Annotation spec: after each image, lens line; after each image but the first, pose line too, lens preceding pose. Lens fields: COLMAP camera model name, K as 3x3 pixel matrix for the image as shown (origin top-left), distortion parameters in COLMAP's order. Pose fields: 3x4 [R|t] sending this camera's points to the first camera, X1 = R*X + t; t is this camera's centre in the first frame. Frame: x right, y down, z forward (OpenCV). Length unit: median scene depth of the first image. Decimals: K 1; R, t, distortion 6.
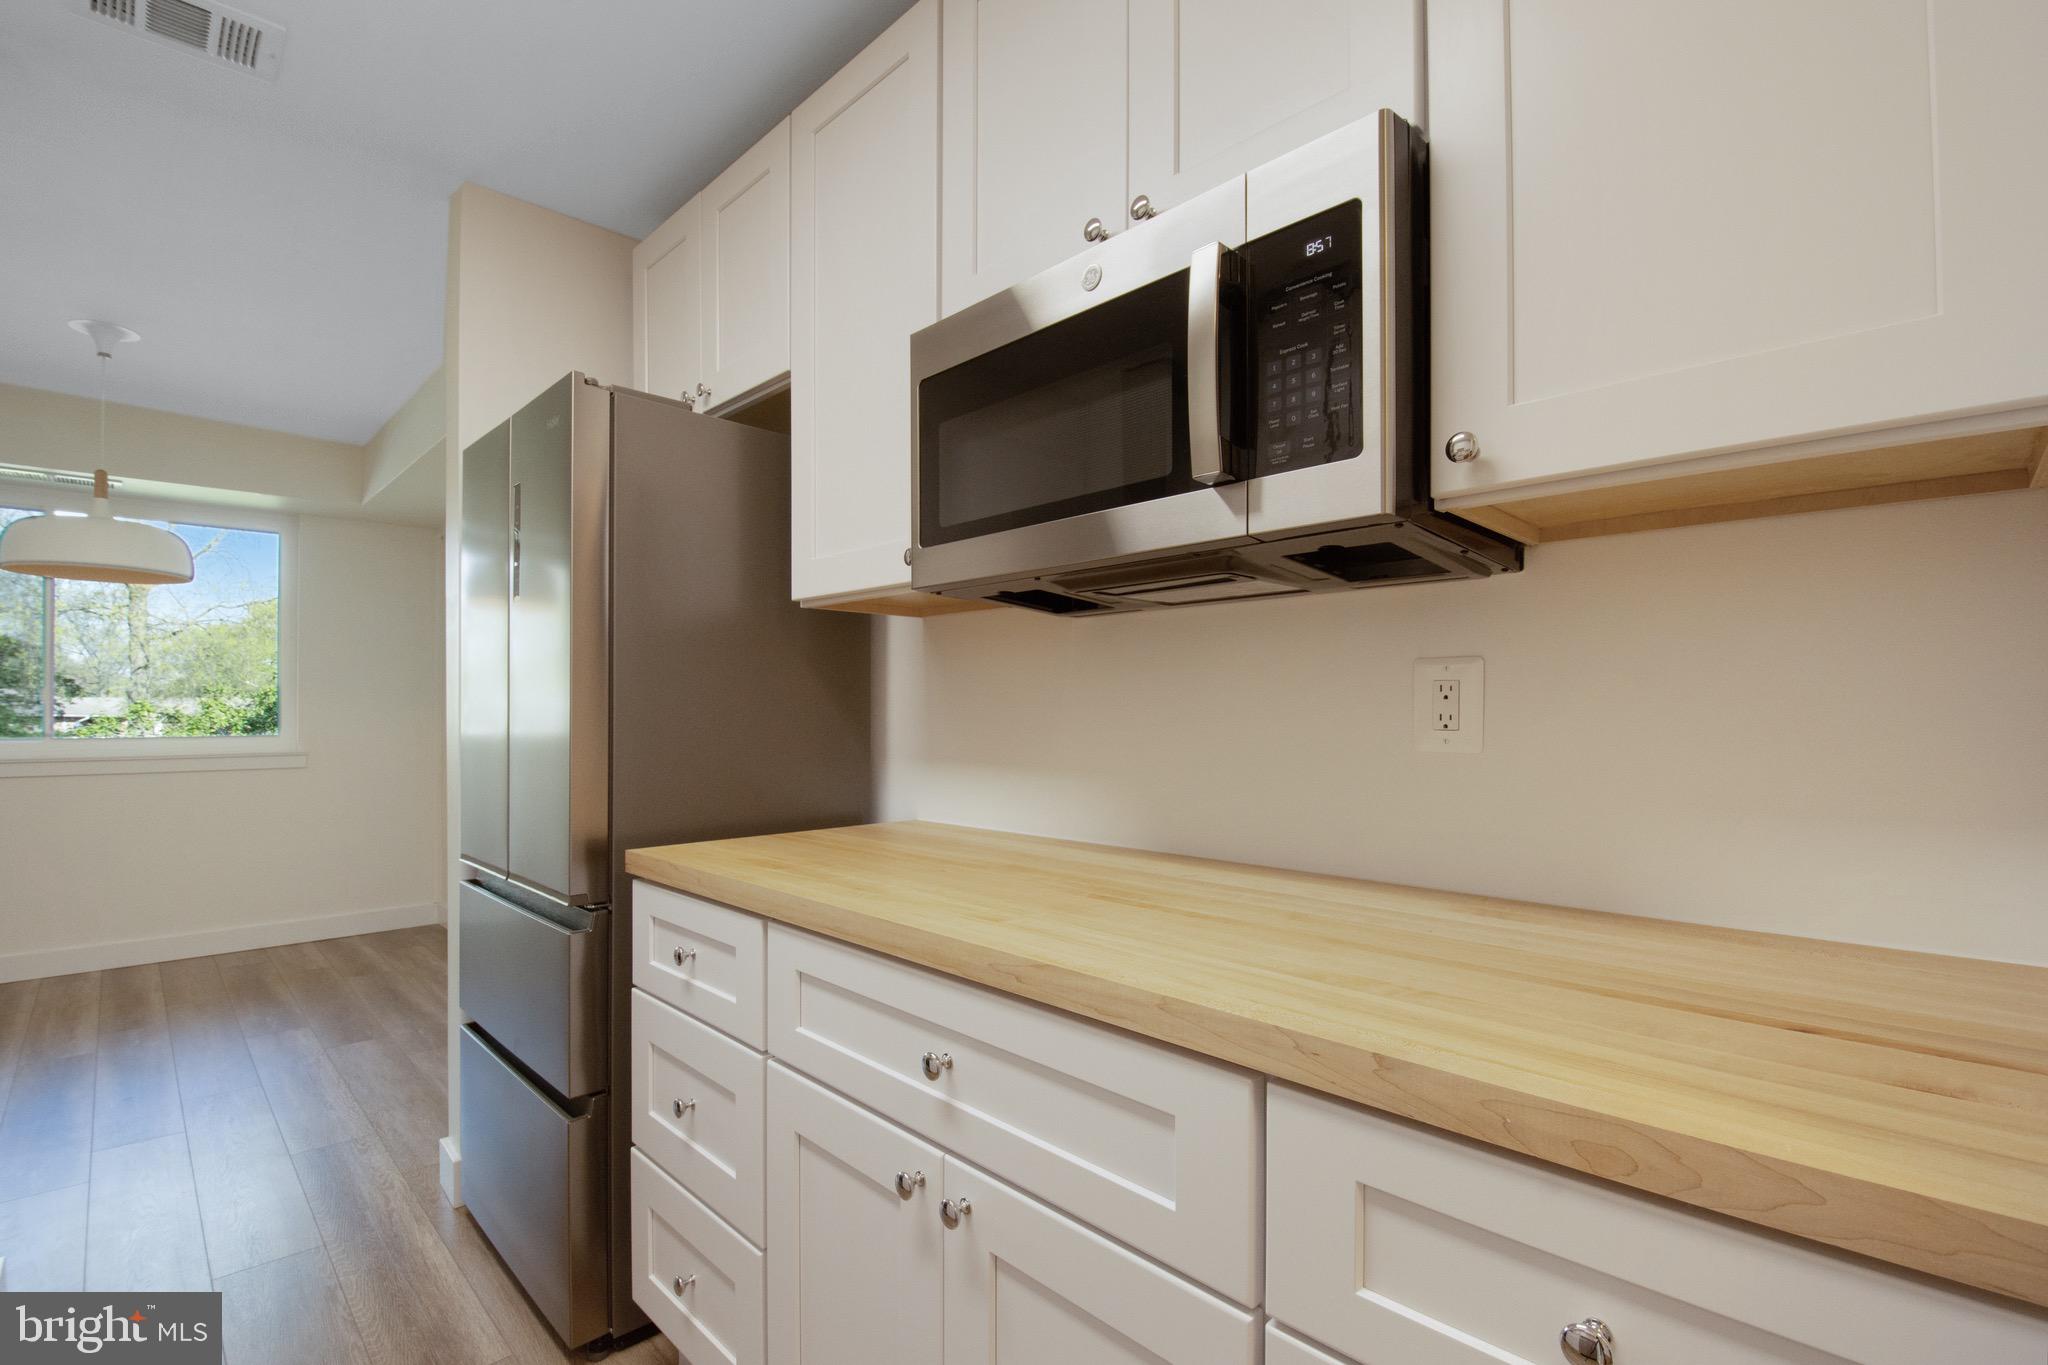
lens RADIAL K [[939.3, 0, 1009.1], [0, 939.3, 694.1], [0, 0, 1]] dist [-0.002555, -0.000454]
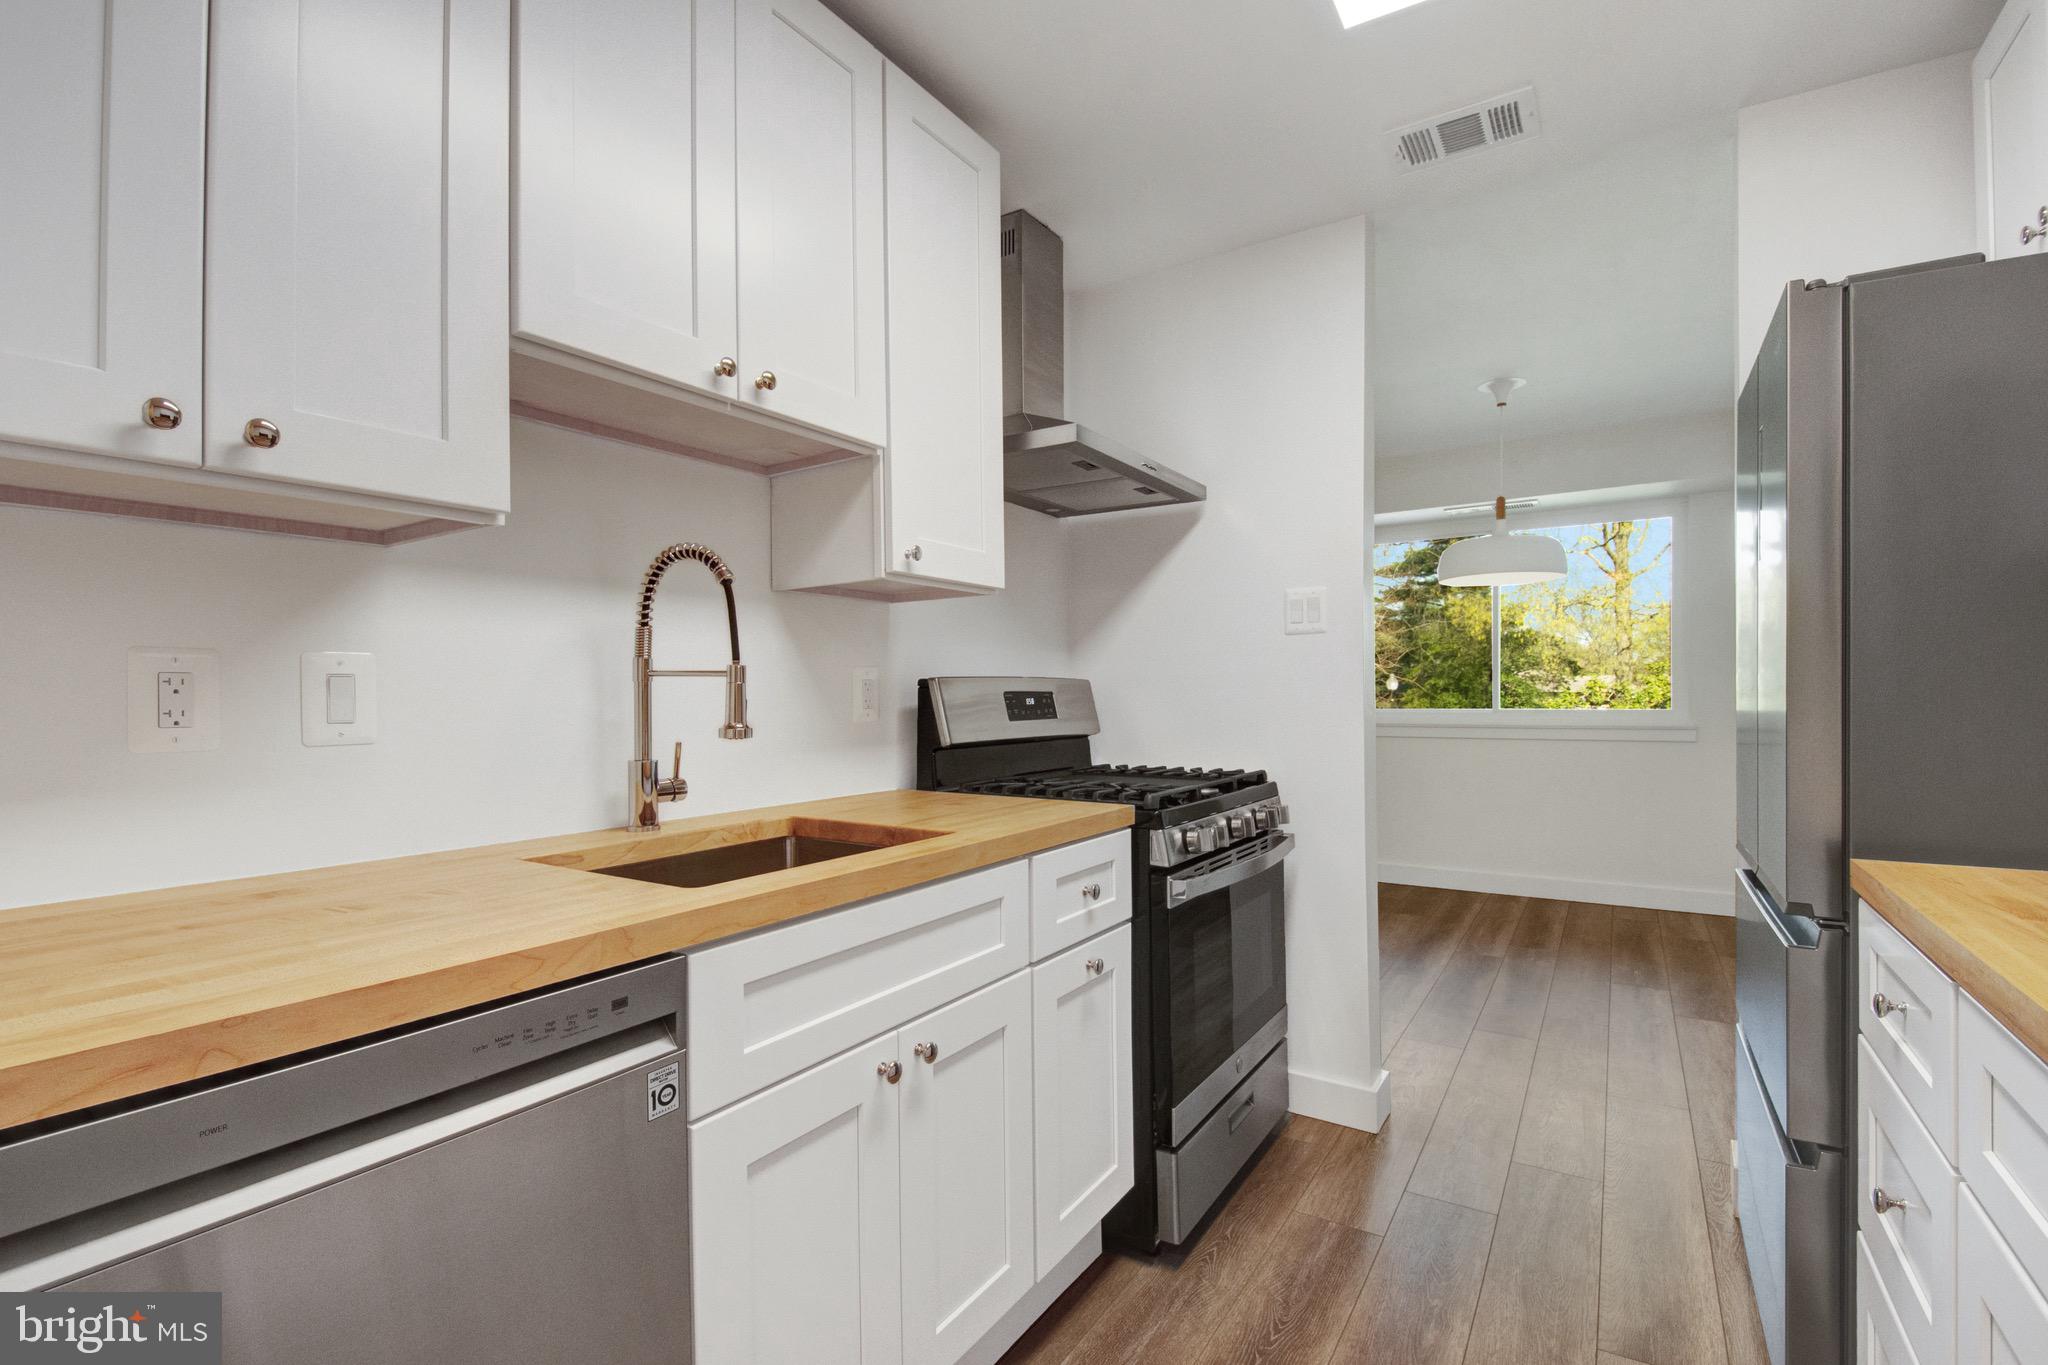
lens RADIAL K [[939.3, 0, 1013.0], [0, 939.3, 690.3], [0, 0, 1]] dist [-0.002555, -0.000454]
pose [[0.238525, -0.006323, -0.971116, 0.088244], [0.029027, 0.999578, 0.000622, -0.000010], [0.970702, -0.028337, 0.238608, 0.052324]]
